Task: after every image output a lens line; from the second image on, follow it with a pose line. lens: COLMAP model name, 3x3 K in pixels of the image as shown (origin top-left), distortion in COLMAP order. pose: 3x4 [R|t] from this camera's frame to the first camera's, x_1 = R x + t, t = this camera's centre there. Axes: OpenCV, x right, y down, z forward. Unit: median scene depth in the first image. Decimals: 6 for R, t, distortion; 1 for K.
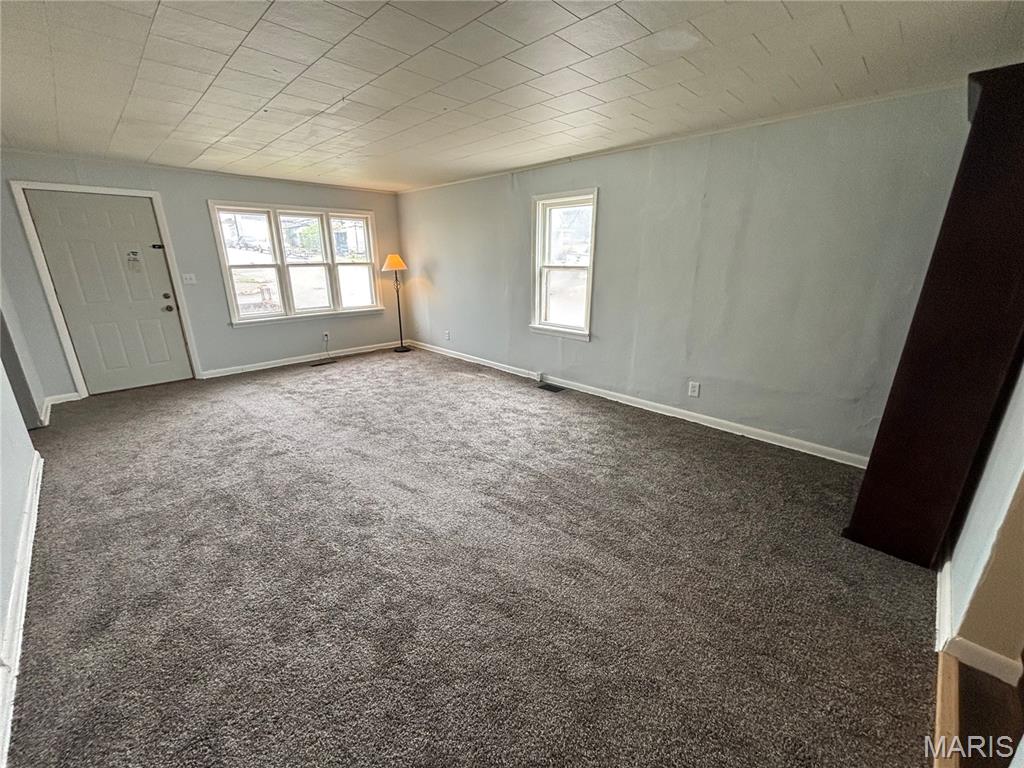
lens RADIAL K [[415.3, 0, 513.7], [0, 415.3, 386.7], [0, 0, 1]] dist [-0.003234, -0.000033]
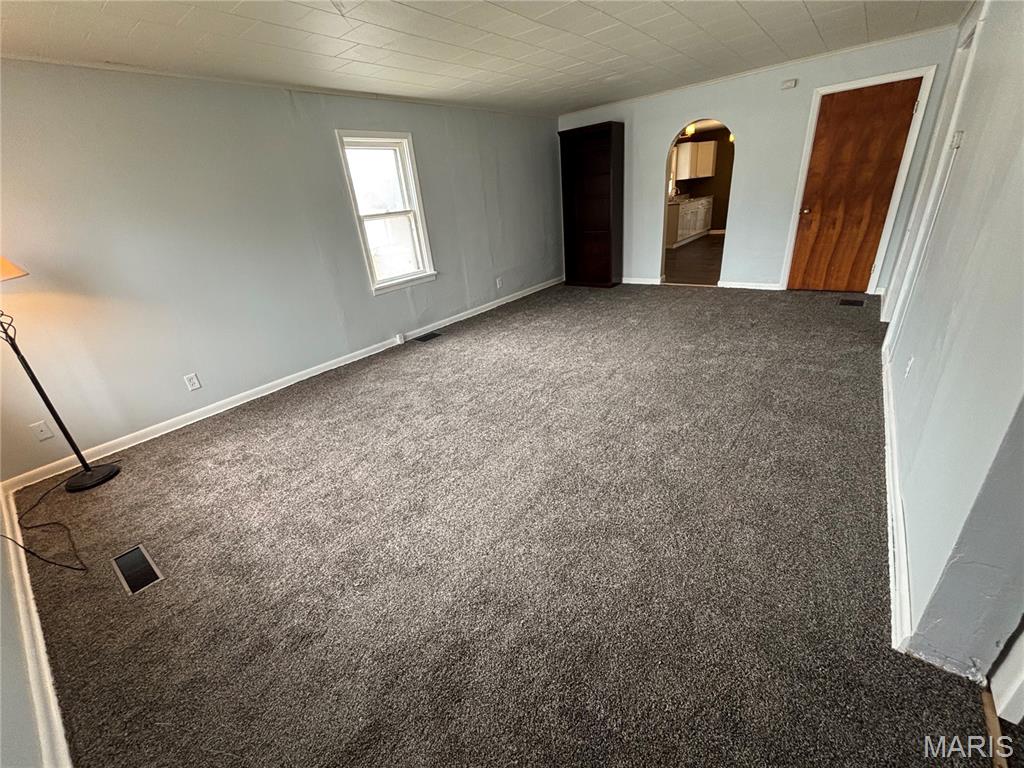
lens RADIAL K [[415.3, 0, 513.1], [0, 415.3, 383.7], [0, 0, 1]] dist [-0.003234, -0.000033]
pose [[-0.118078, -0.402101, 0.907949, -0.941975], [0.386752, 0.823524, 0.415008, -0.254998], [-0.914593, 0.400154, 0.058274, 0.843998]]
